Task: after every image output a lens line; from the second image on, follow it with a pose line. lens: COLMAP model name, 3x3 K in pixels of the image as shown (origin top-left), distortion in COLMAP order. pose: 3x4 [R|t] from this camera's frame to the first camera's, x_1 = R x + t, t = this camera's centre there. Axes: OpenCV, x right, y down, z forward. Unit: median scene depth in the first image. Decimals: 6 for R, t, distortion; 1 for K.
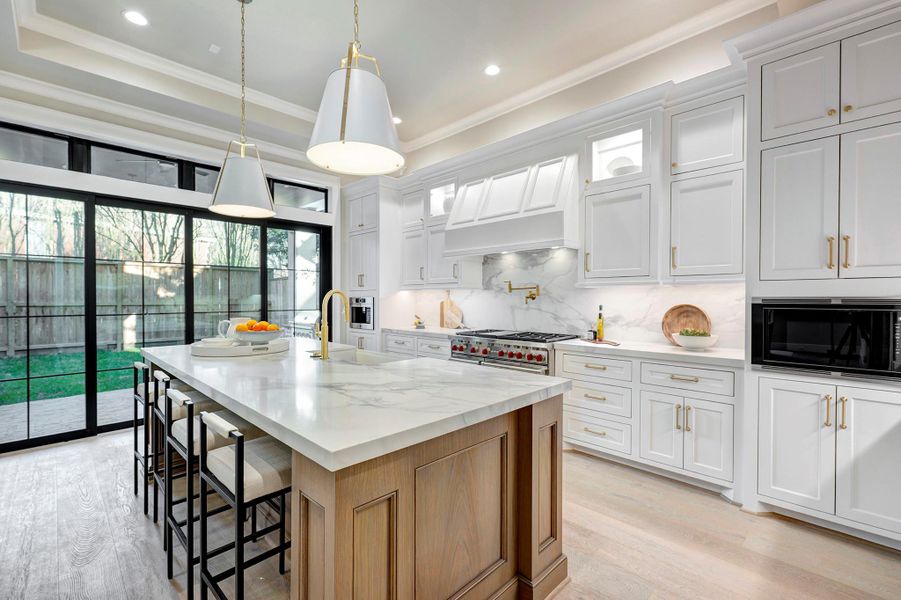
lens RADIAL K [[389.0, 0, 450.5], [0, 389.0, 300.0], [0, 0, 1]] dist [-0.001483, -0.000355]
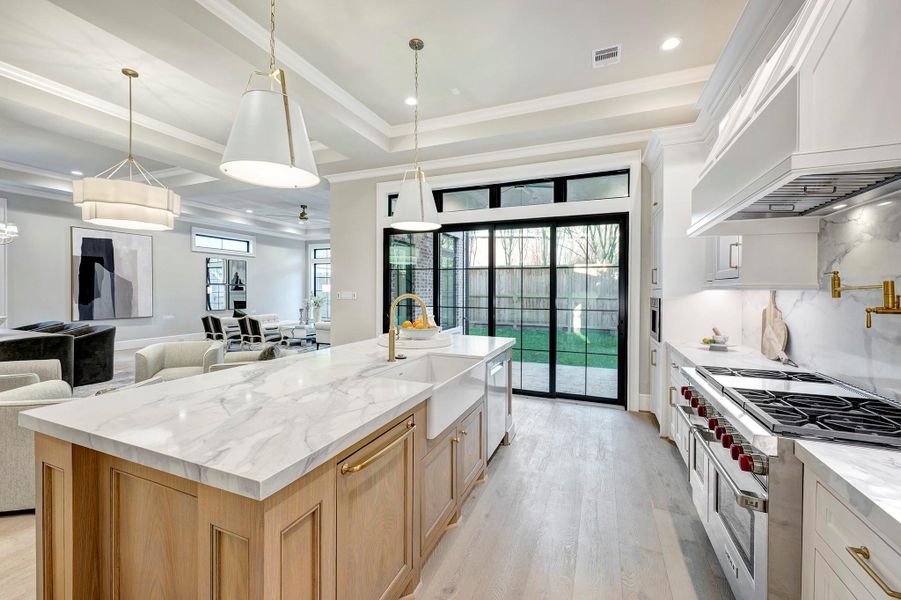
lens RADIAL K [[366.3, 0, 450.5], [0, 366.3, 300.0], [0, 0, 1]] dist [0.000106, 0.000034]
pose [[0.367365, 0.030562, -0.929575, 0.315075], [-0.014477, 0.999527, 0.027140, -0.018455], [0.929964, 0.003487, 0.367634, 0.383551]]
